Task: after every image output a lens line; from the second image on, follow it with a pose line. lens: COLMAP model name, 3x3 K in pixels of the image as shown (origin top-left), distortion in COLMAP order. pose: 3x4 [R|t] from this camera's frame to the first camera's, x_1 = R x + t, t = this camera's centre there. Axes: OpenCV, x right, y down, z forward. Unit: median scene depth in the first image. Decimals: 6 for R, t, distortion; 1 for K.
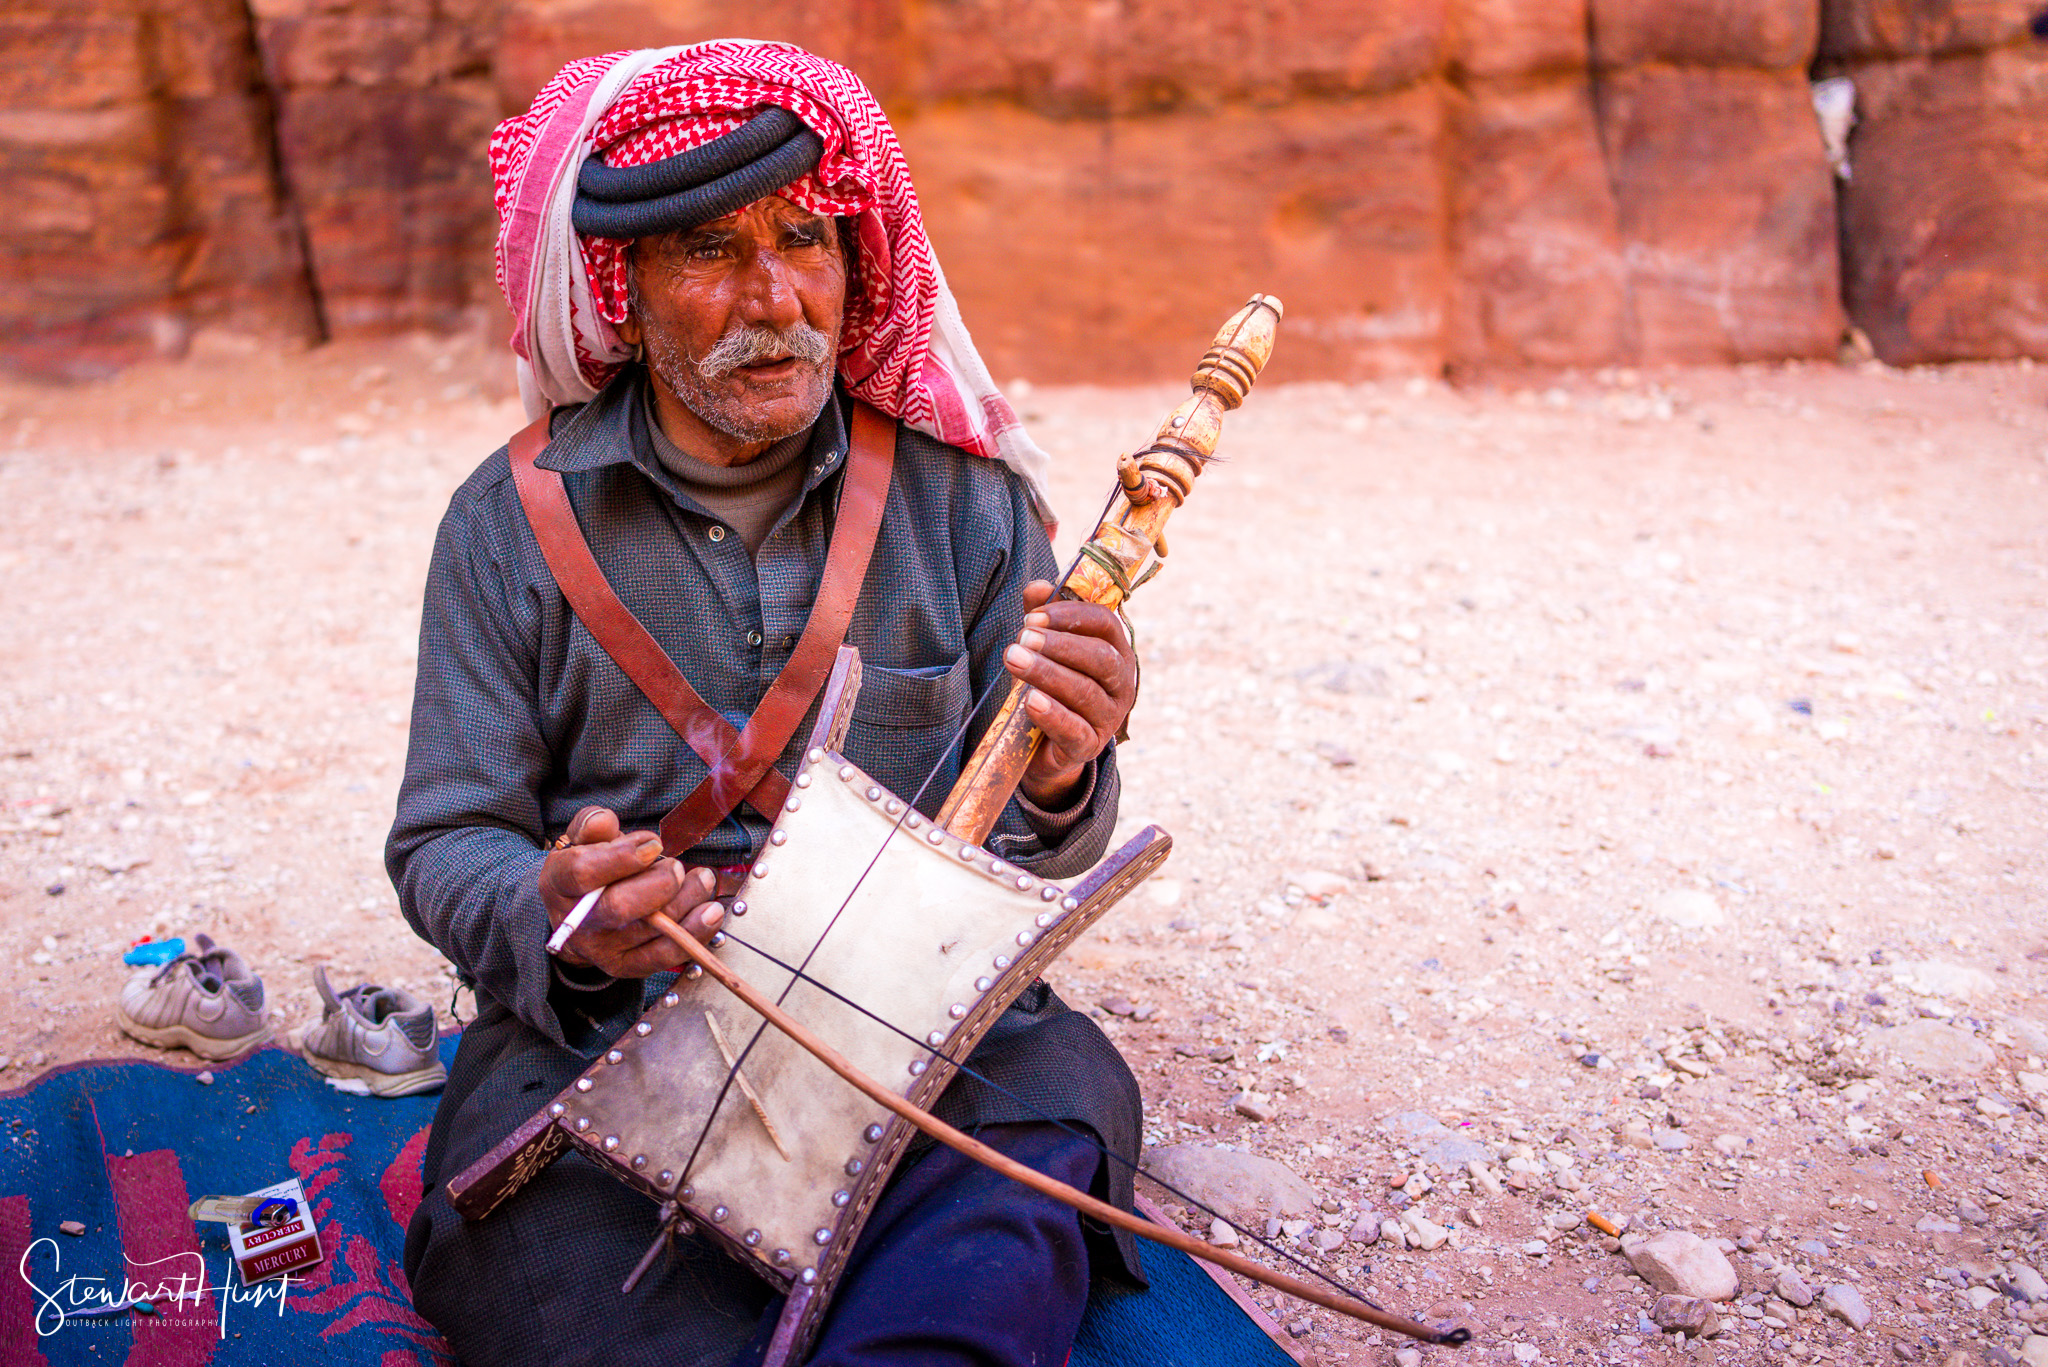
lens RADIAL K [[2312.7, 0, 855.0], [0, 2312.7, 586.6], [0, 0, 1]] dist [0.007667, 0.000549]
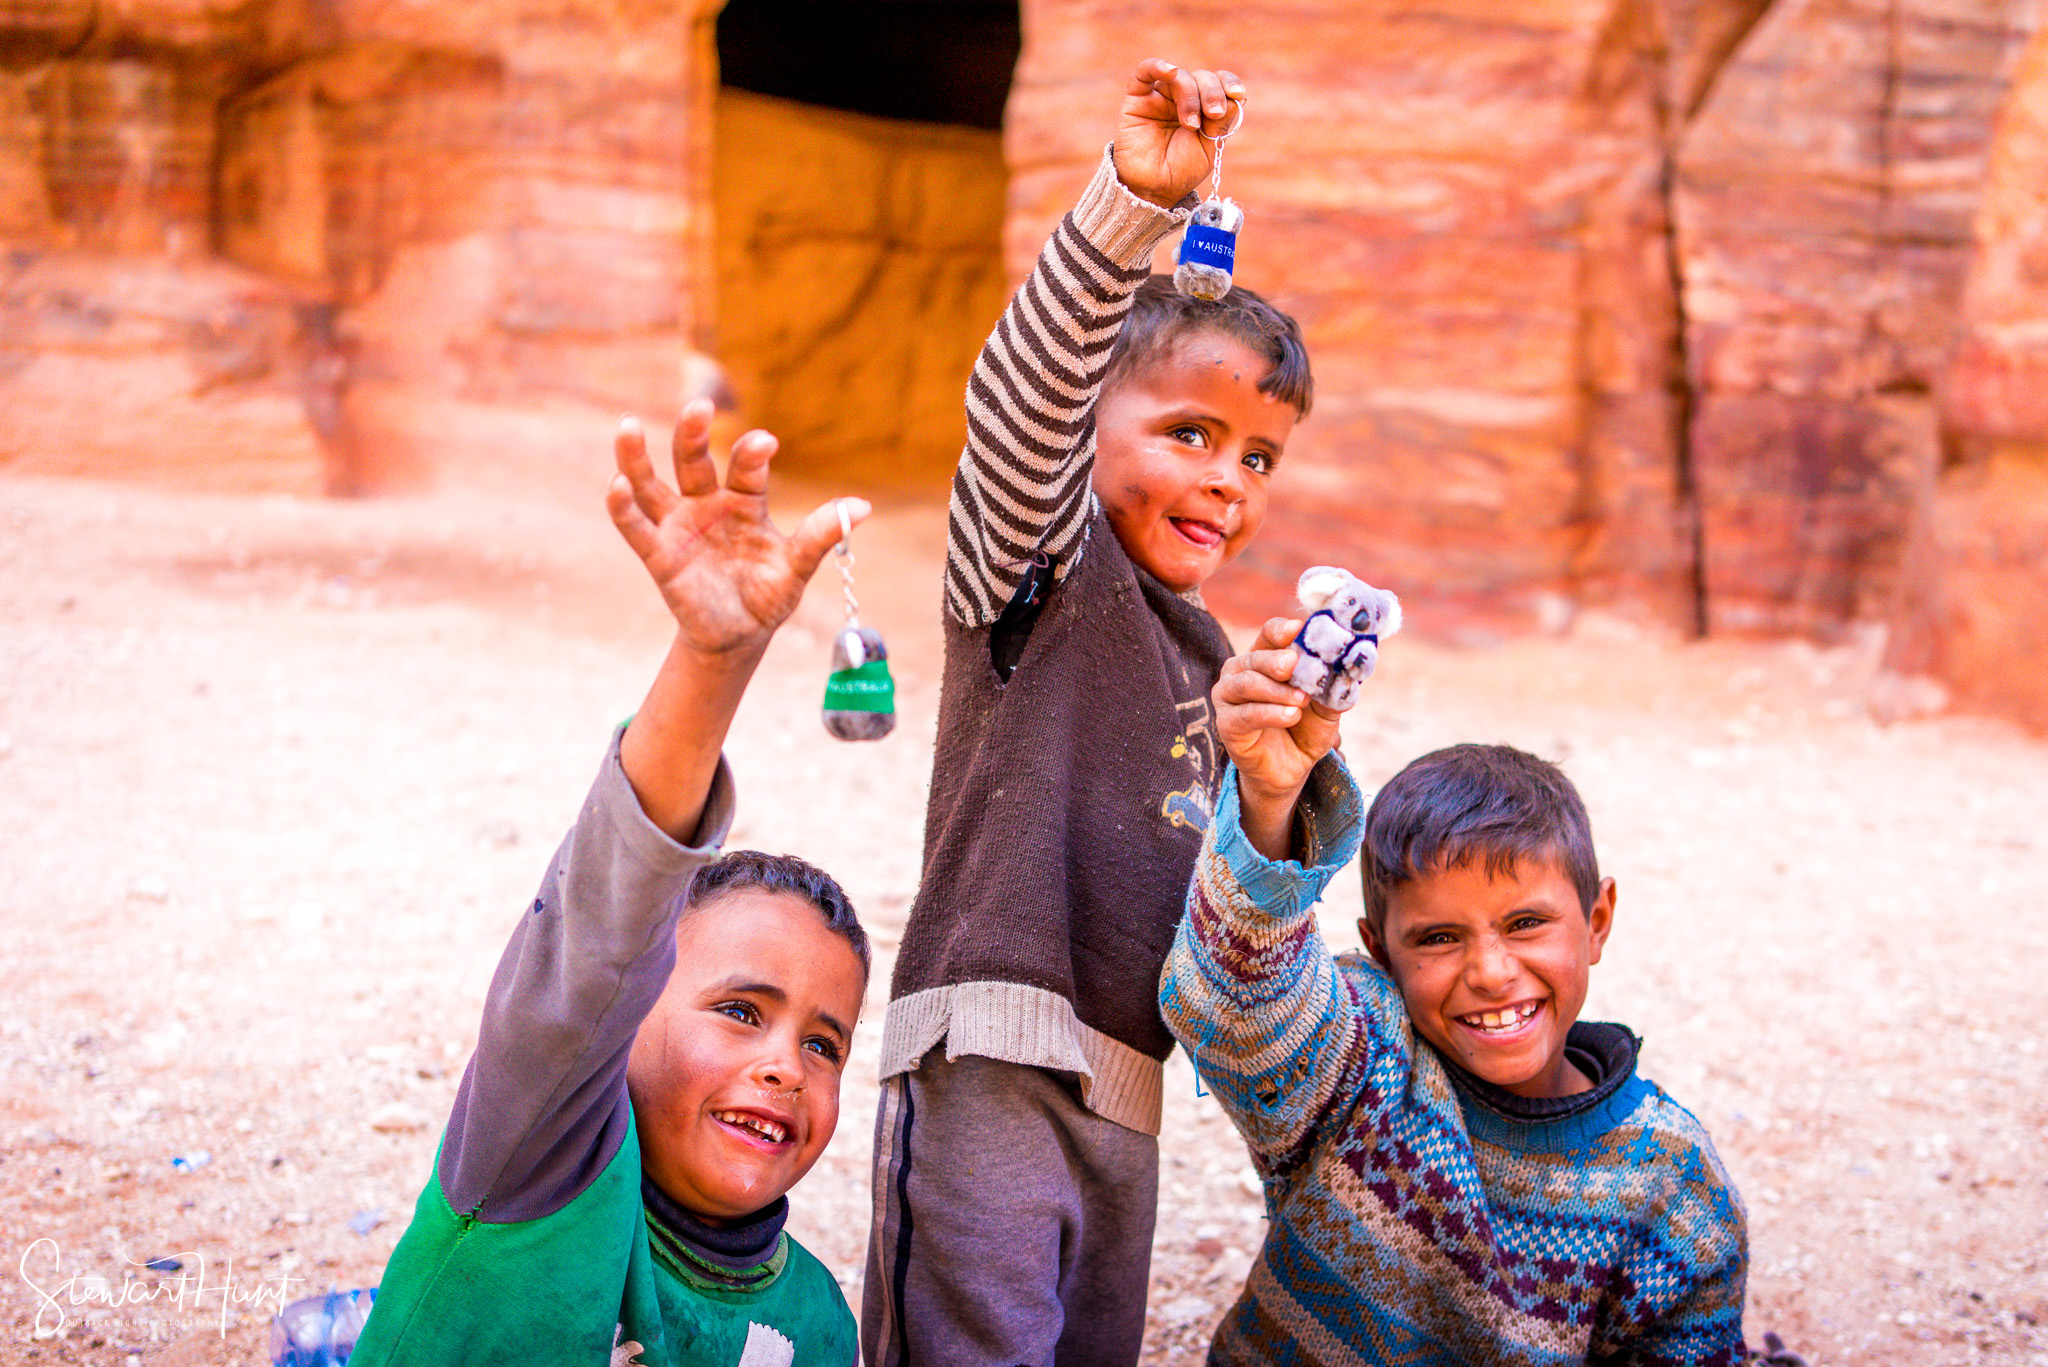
lens RADIAL K [[2178.8, 0, 1115.8], [0, 2178.8, 736.1], [0, 0, 1]] dist [0.005185, -0.008490]
pose [[0.912272, 0.145505, -0.382869, -0.095393], [-0.159183, 0.987241, -0.004100, -0.019548], [0.377387, 0.064686, 0.923794, 0.024051]]
